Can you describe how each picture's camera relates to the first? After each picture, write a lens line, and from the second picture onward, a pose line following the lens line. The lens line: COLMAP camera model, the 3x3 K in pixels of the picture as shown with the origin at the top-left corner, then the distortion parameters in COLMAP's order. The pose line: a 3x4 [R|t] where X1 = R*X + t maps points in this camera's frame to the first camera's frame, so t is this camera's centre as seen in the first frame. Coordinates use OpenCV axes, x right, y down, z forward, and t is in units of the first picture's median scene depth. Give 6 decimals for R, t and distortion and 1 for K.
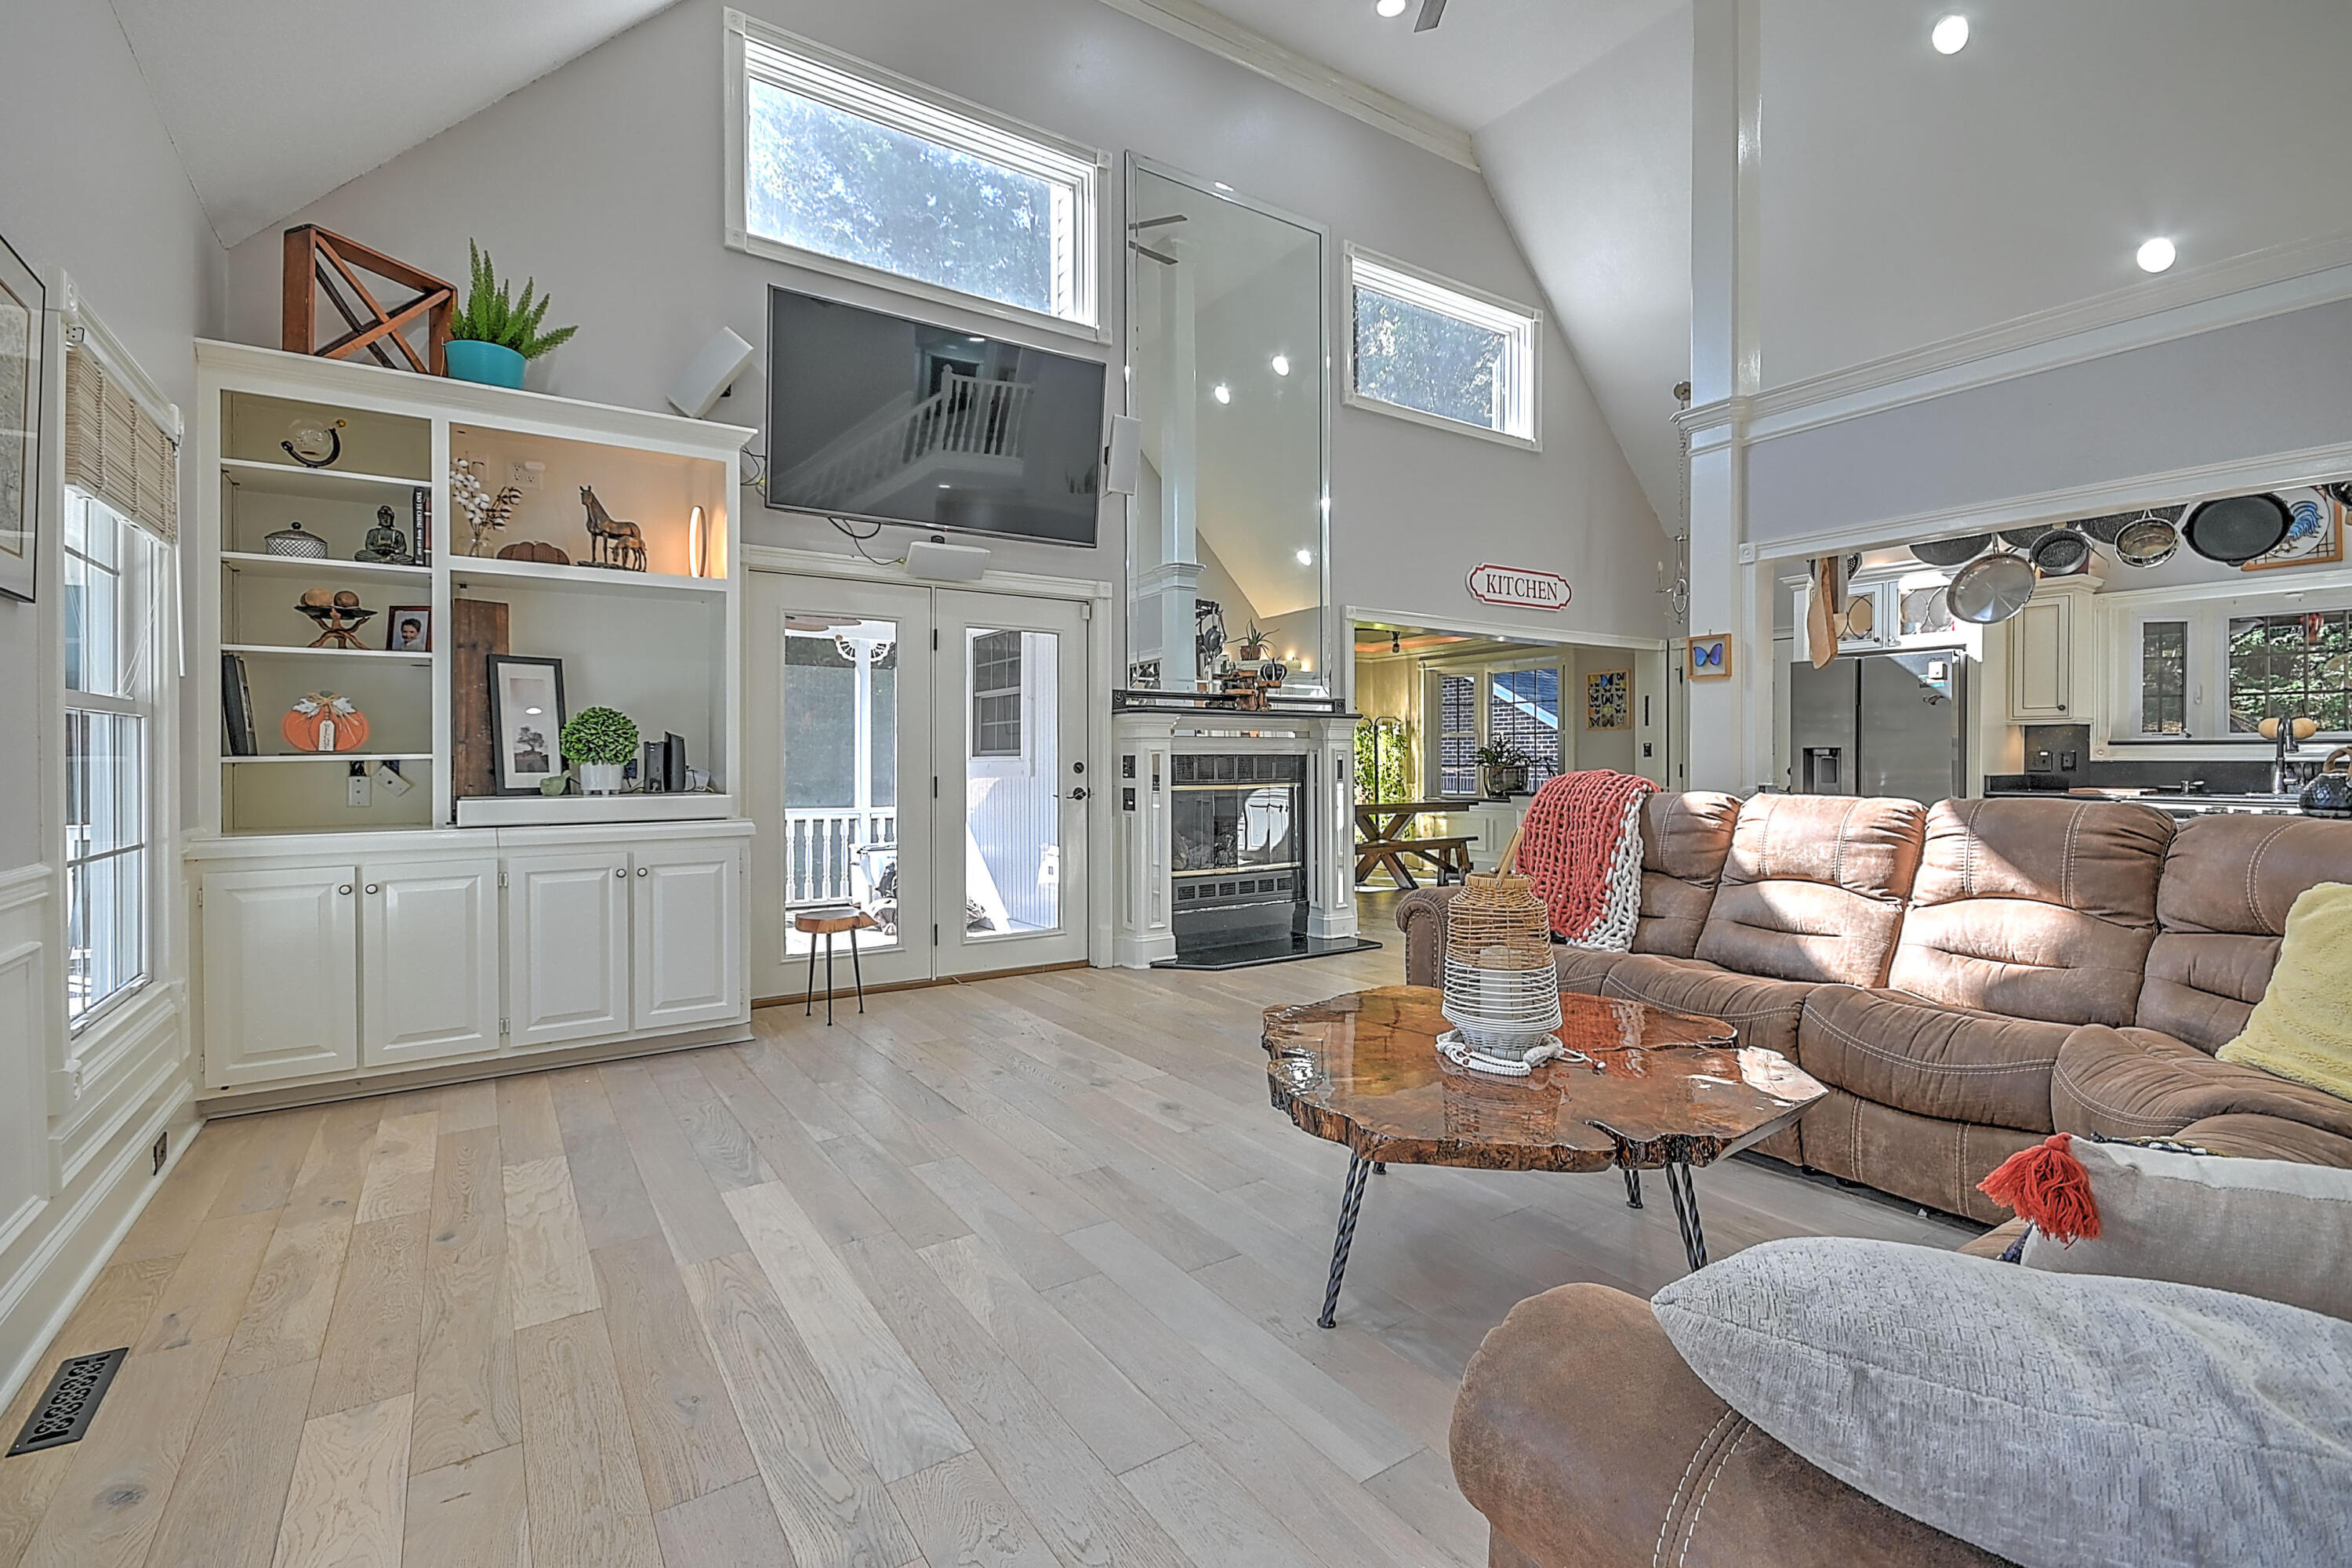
lens RADIAL K [[1034.6, 0, 1180.8], [0, 1034.6, 770.5], [0, 0, 1]] dist [0.019103, 0.000849]
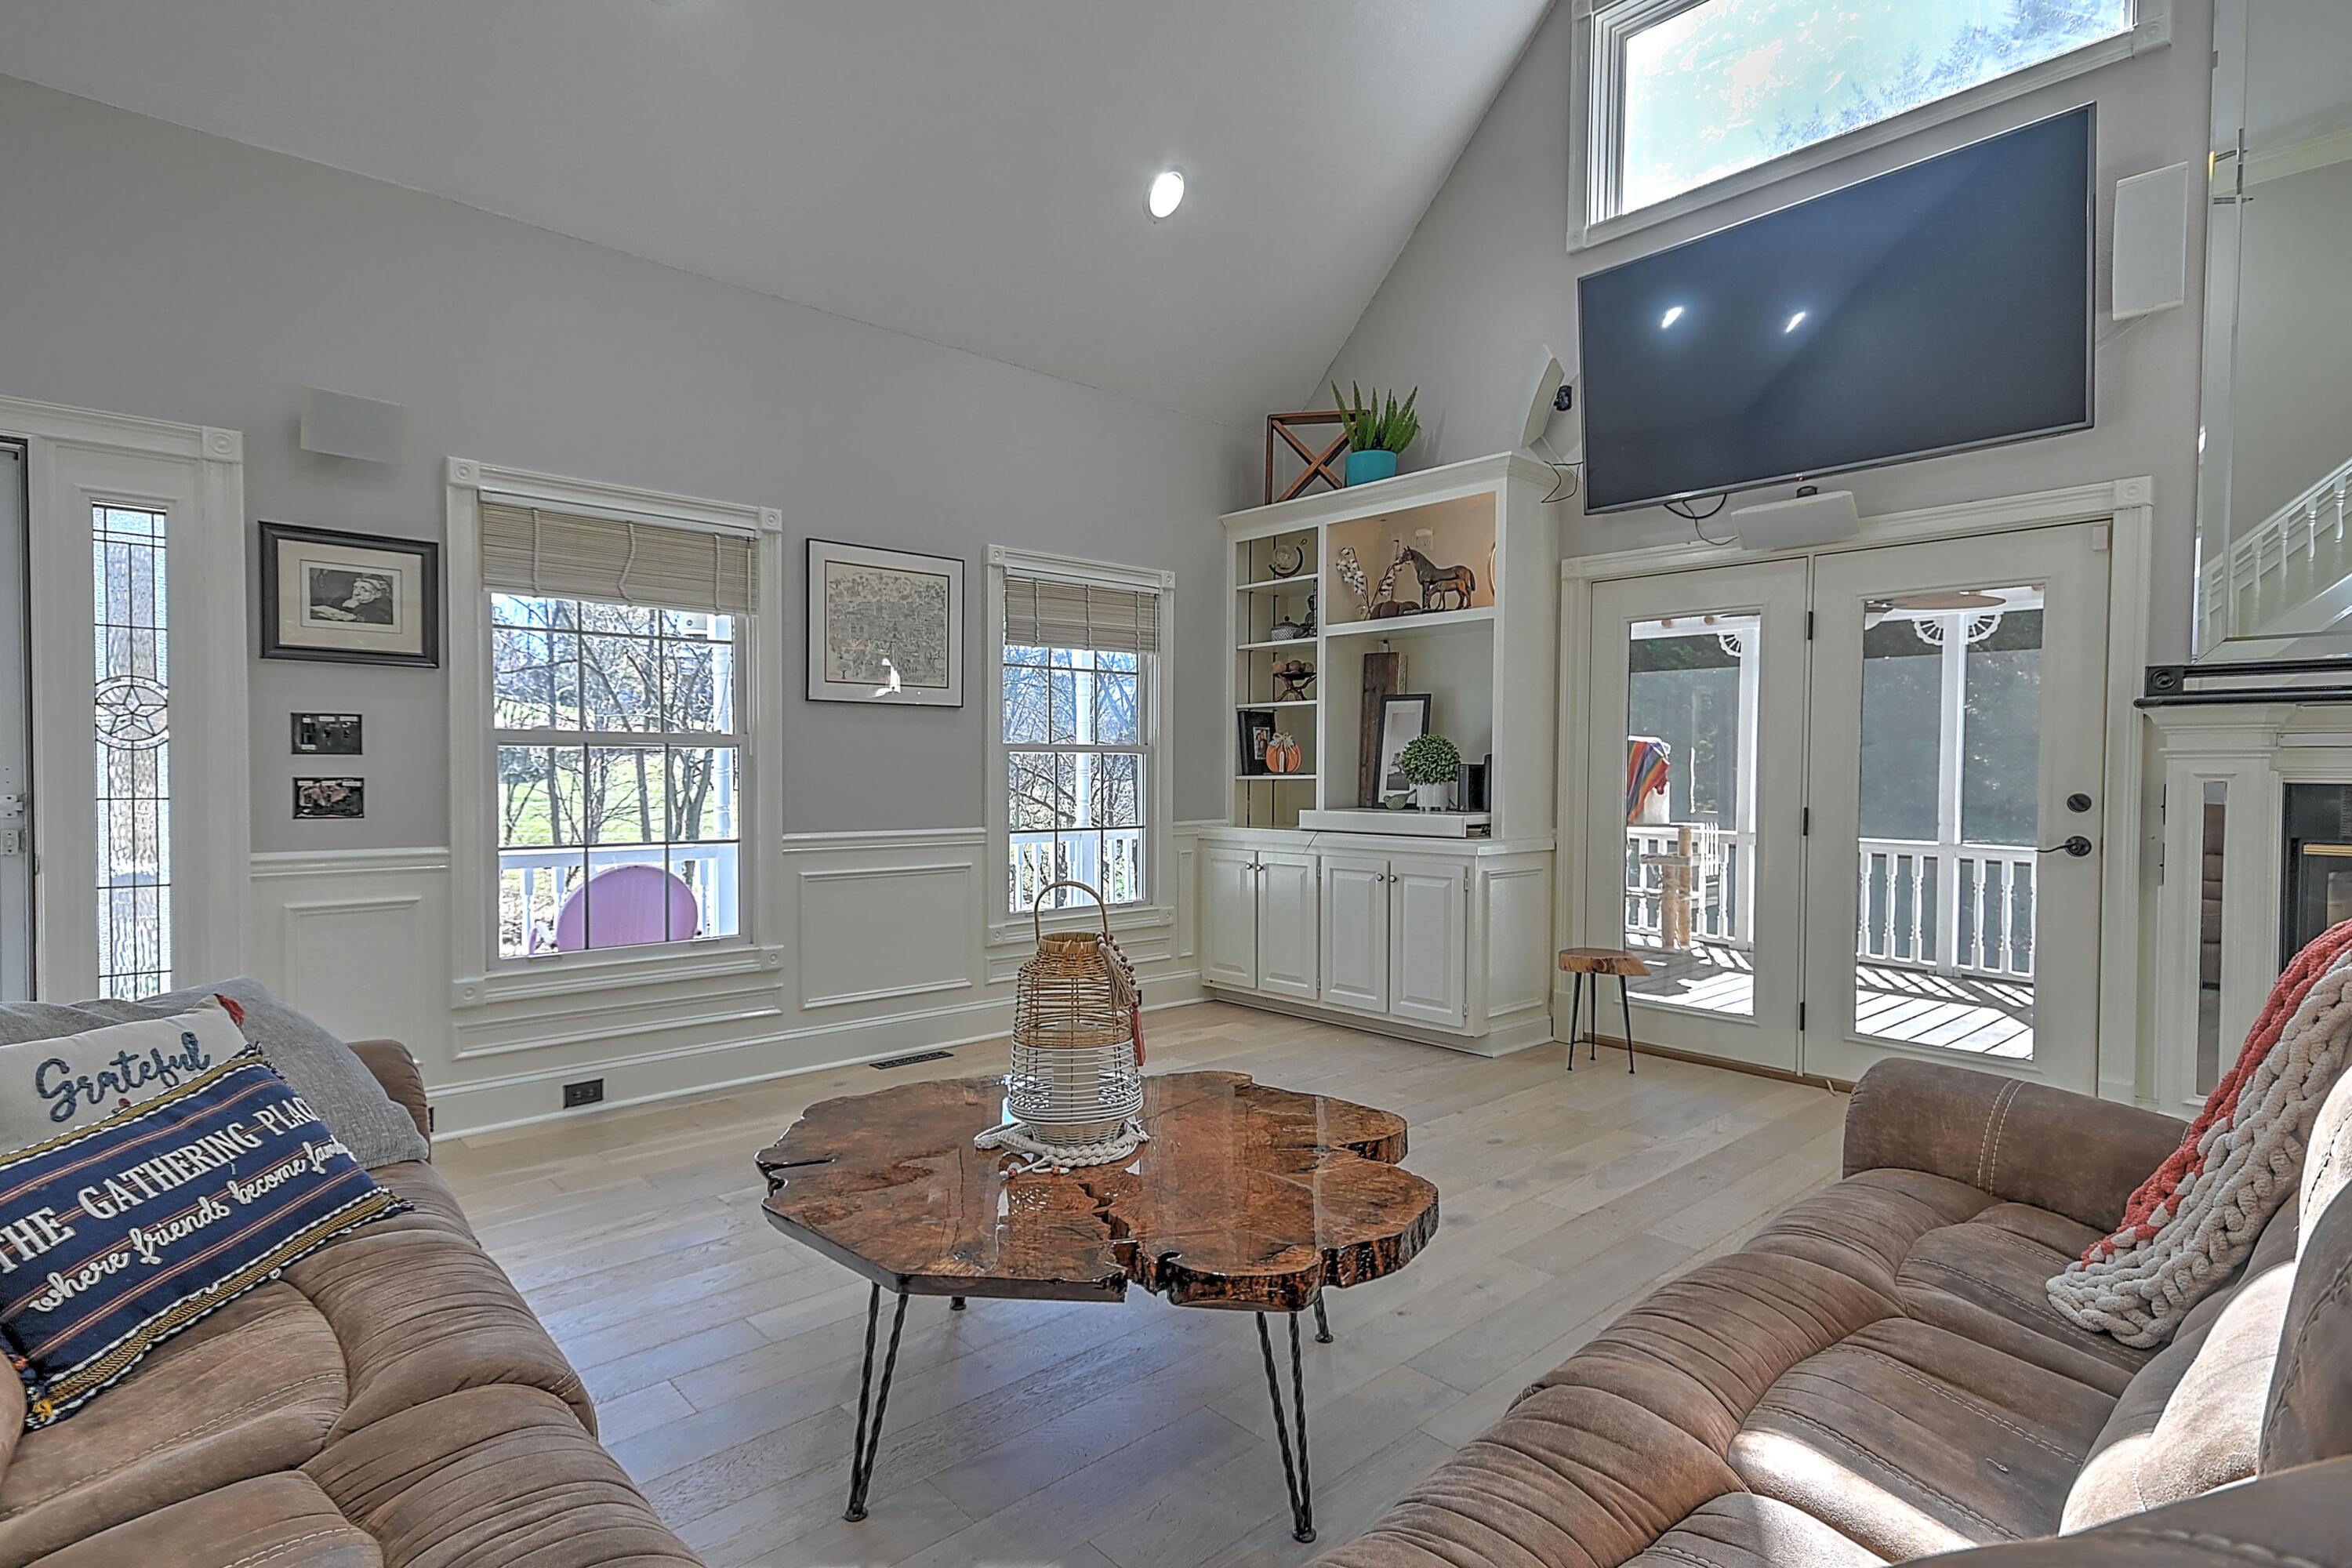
lens RADIAL K [[1219.5, 0, 1176.2], [0, 1219.5, 804.6], [0, 0, 1]] dist [0.041755, 0.000677]
pose [[0.157232, 0.036634, -0.986882, 0.530736], [-0.013915, 0.999295, 0.034878, -0.019270], [0.987464, 0.008248, 0.157630, 0.371934]]
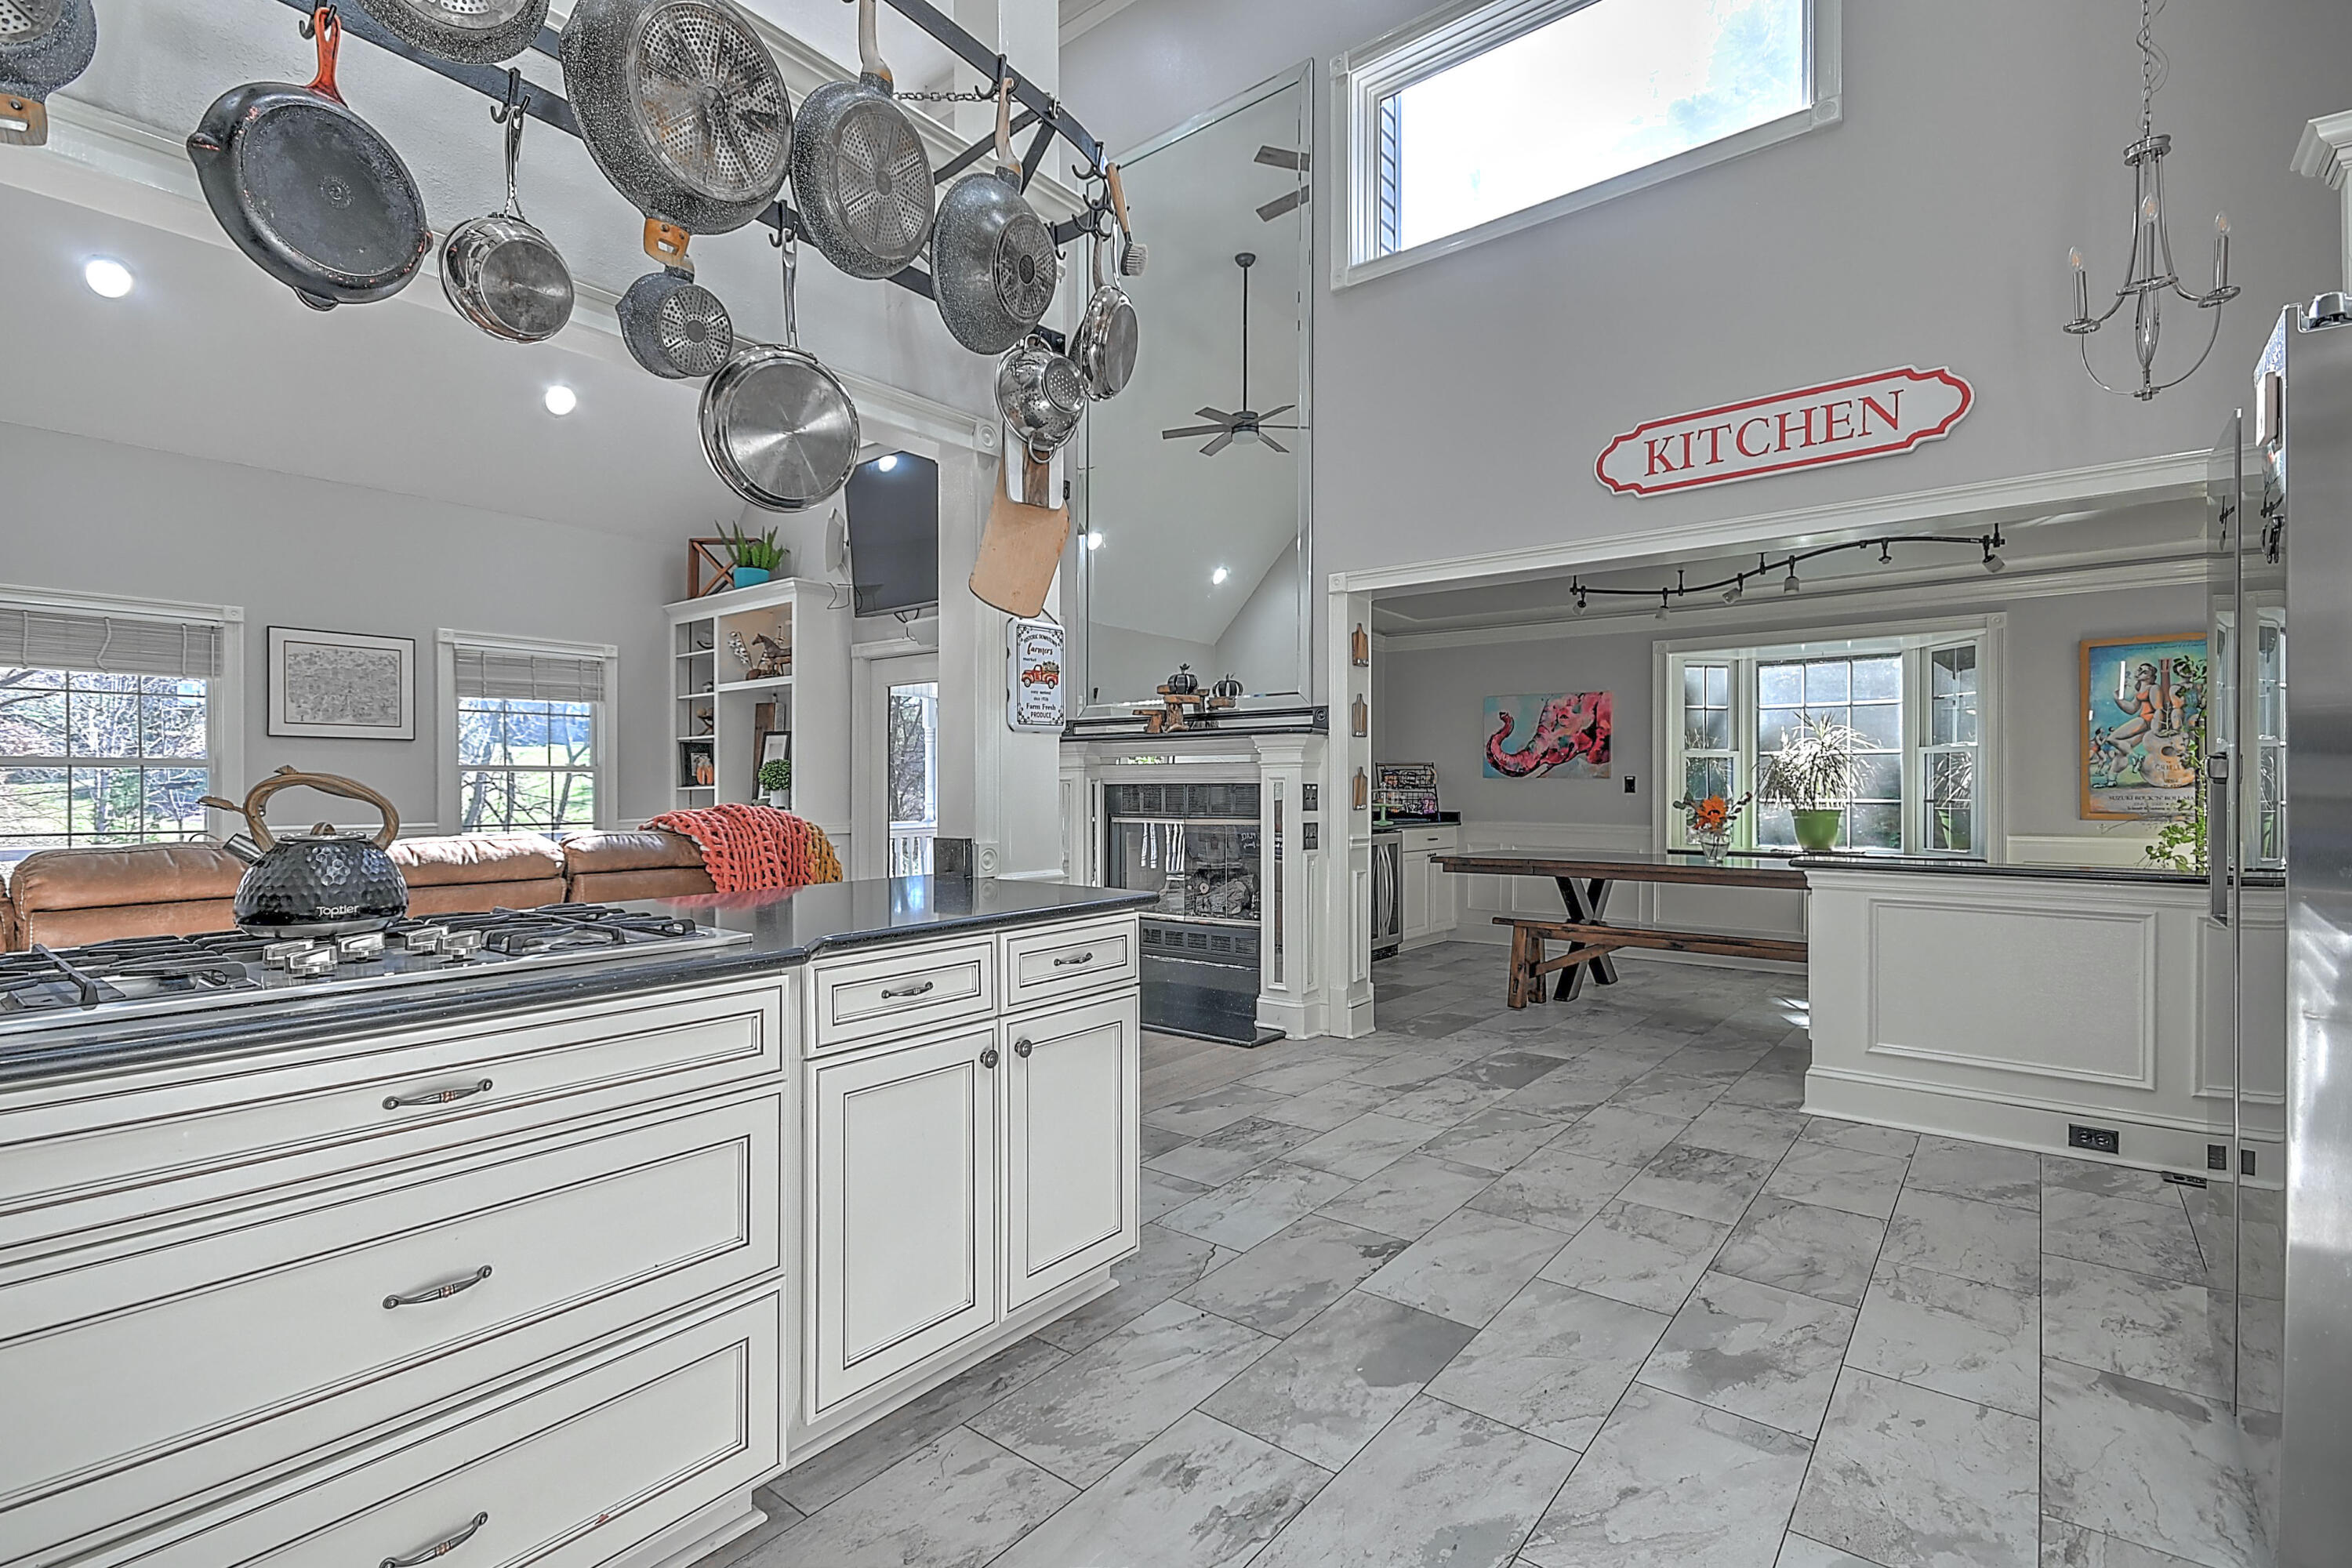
lens RADIAL K [[1094.7, 0, 1156.9], [0, 1094.7, 789.2], [0, 0, 1]] dist [0.016196, 0.000070]
pose [[0.295093, 0.005282, -0.955454, 0.975578], [-0.008577, 0.999959, 0.002879, -0.014904], [0.955430, 0.007345, 0.295126, 0.769508]]
